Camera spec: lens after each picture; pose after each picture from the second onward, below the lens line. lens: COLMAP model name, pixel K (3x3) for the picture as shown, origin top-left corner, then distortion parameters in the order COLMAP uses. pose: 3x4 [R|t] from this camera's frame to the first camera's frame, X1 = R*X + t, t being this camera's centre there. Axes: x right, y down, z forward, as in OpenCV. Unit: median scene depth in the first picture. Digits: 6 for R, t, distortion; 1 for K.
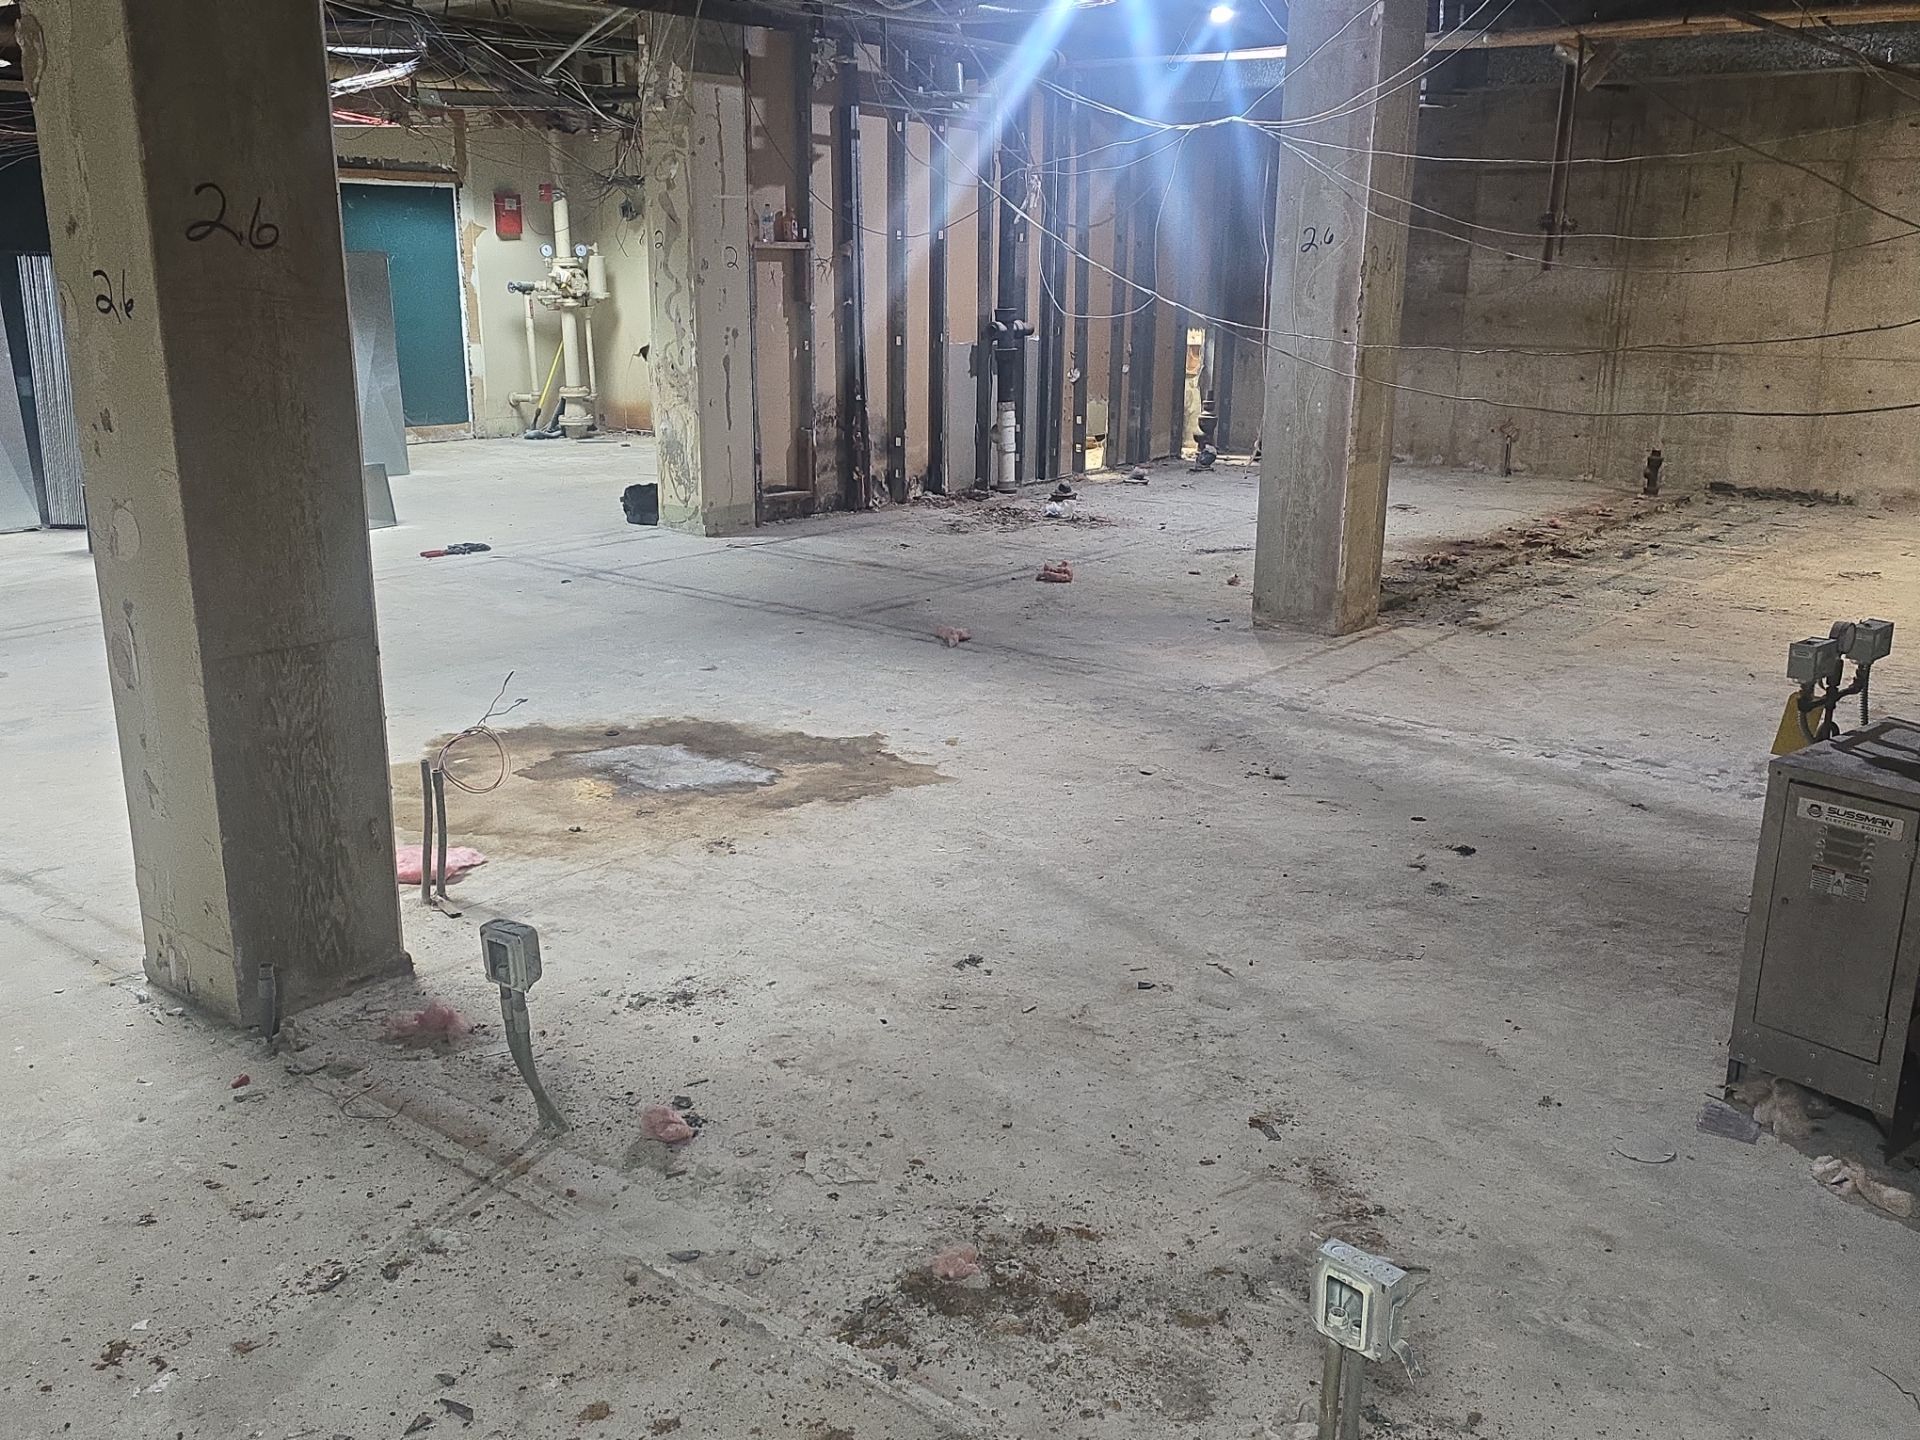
lens RADIAL K [[1702.7, 0, 950.6], [0, 1702.7, 734.2], [0, 0, 1]] dist [0.092604, -0.117745]
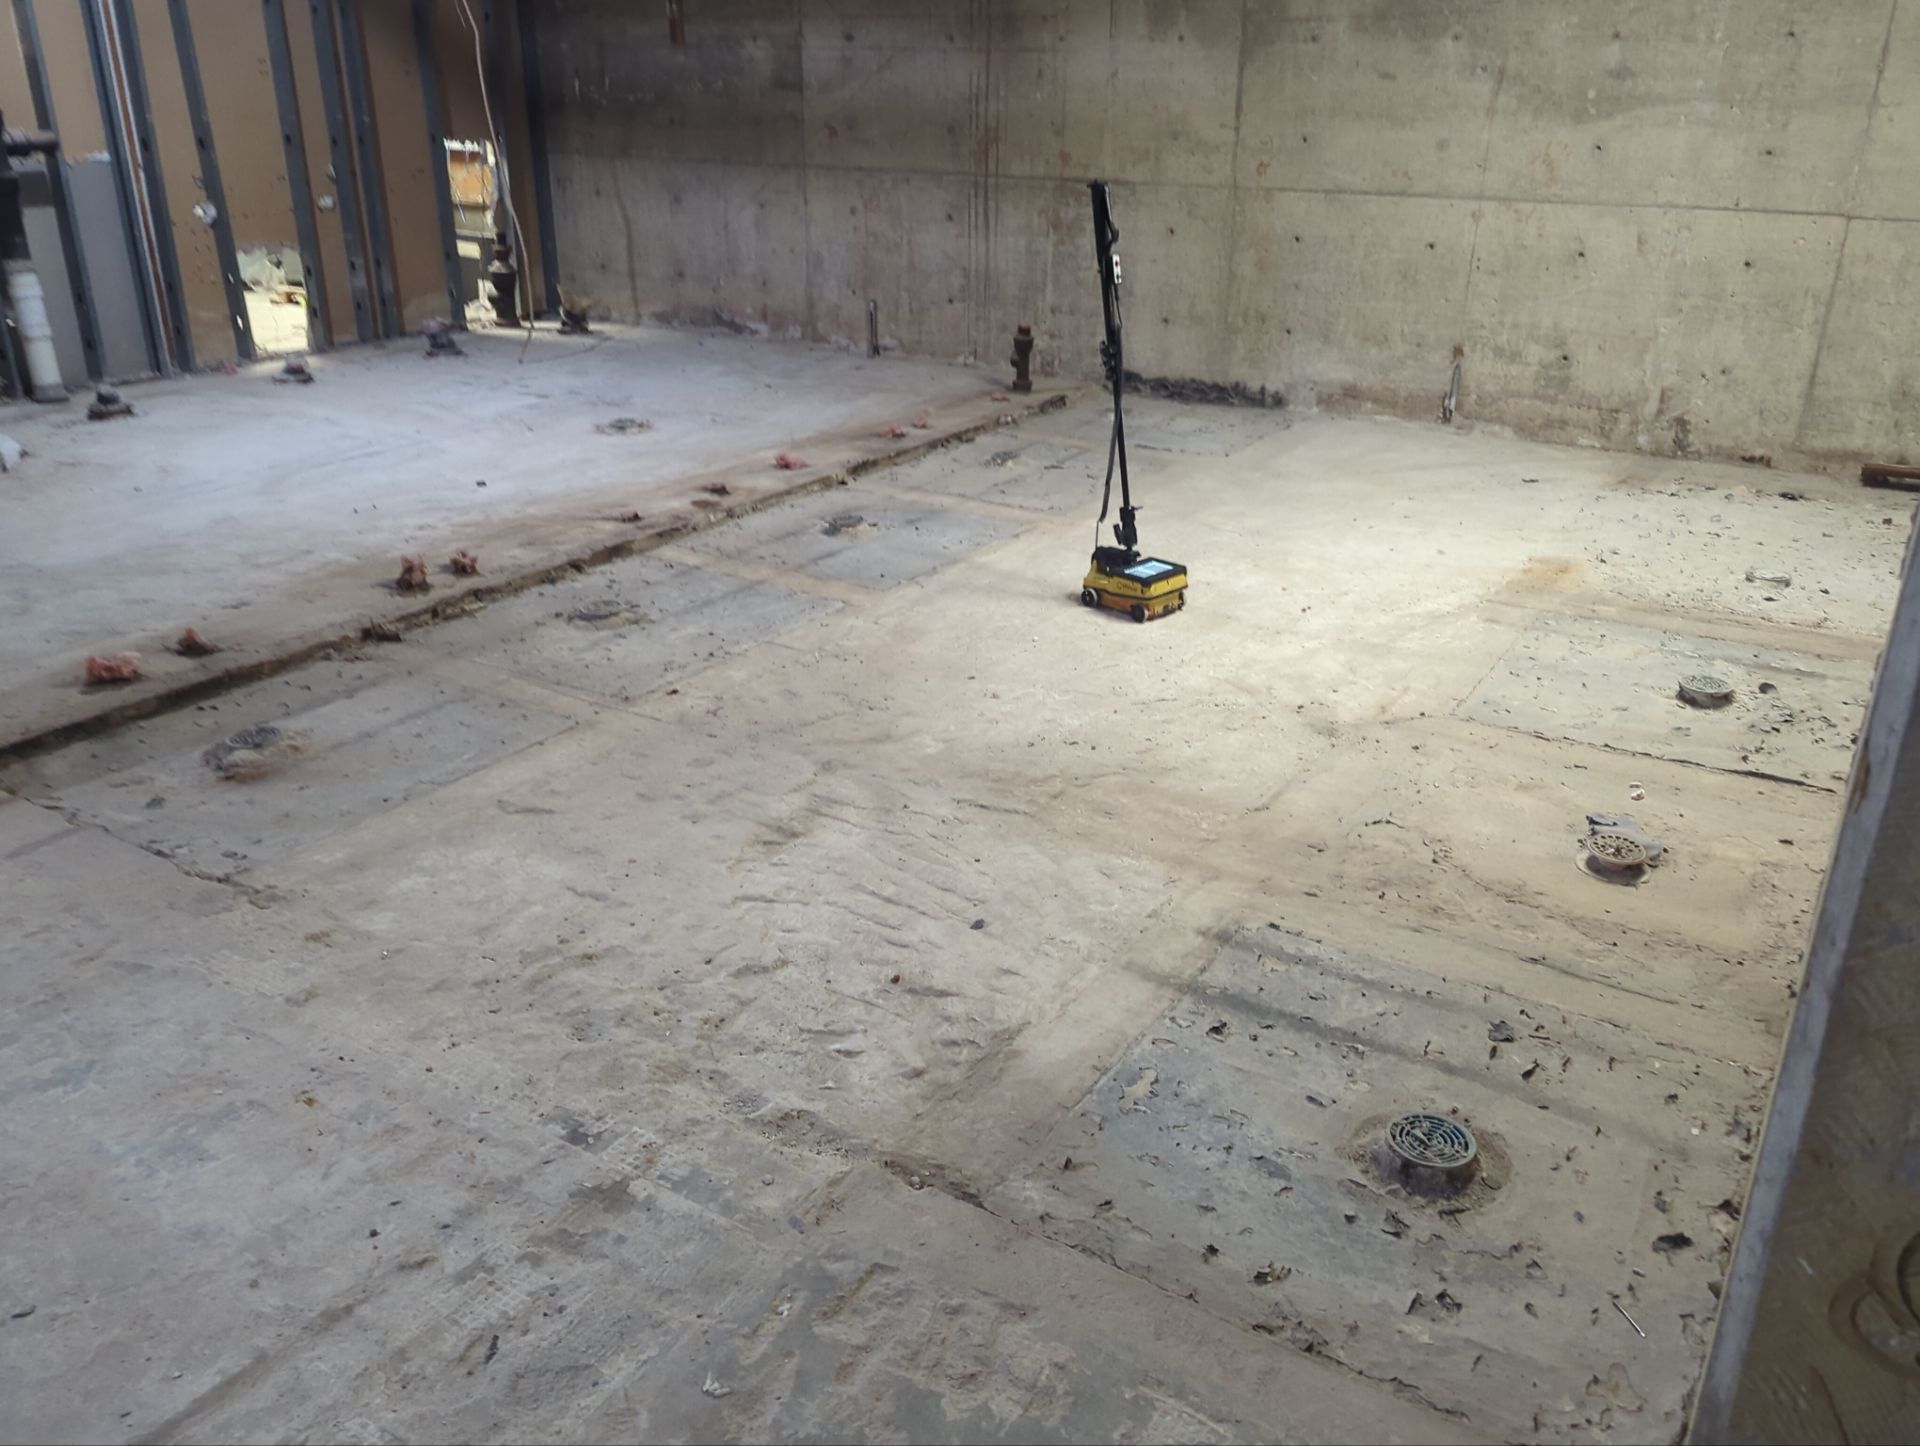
lens RADIAL K [[1565.3, 0, 964.9], [0, 1565.3, 716.6], [0, 0, 1]] dist [0.059312, -0.050890]
pose [[0.993848, -0.044967, 0.101213, 0.517013], [0.032725, 0.992293, 0.119514, -0.139297], [-0.105808, -0.115466, 0.987660, 0.587411]]
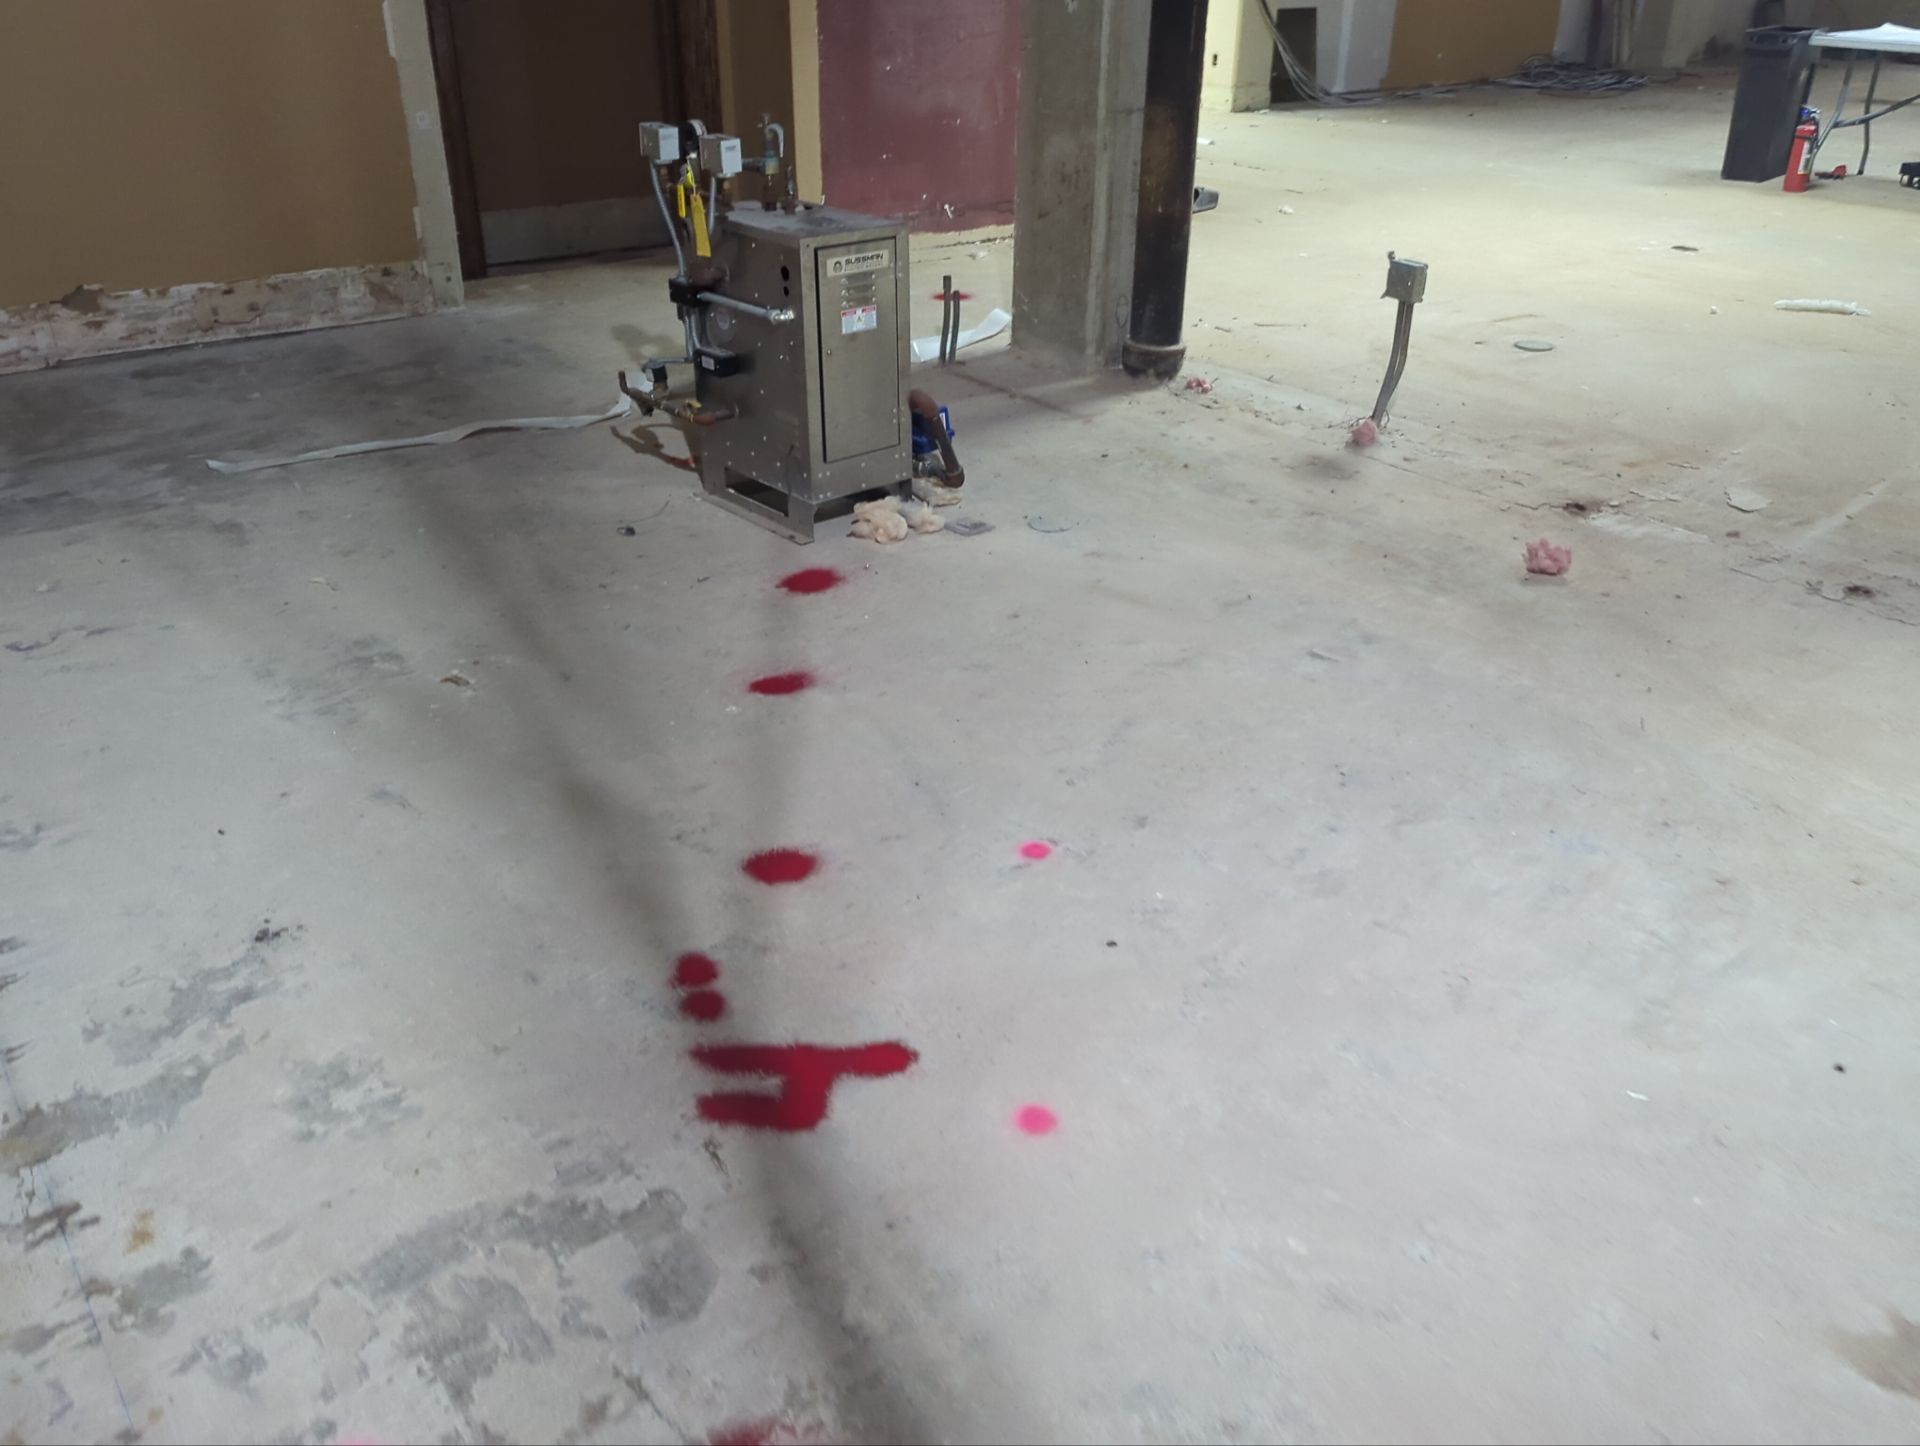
lens RADIAL K [[1565.3, 0, 941.3], [0, 1565.3, 718.3], [0, 0, 1]] dist [0.059312, -0.050890]
pose [[-0.970883, -0.122127, 0.206084, 0.098013], [0.052262, 0.731578, 0.679752, -0.216469], [-0.233783, 0.670730, -0.703894, 0.898865]]
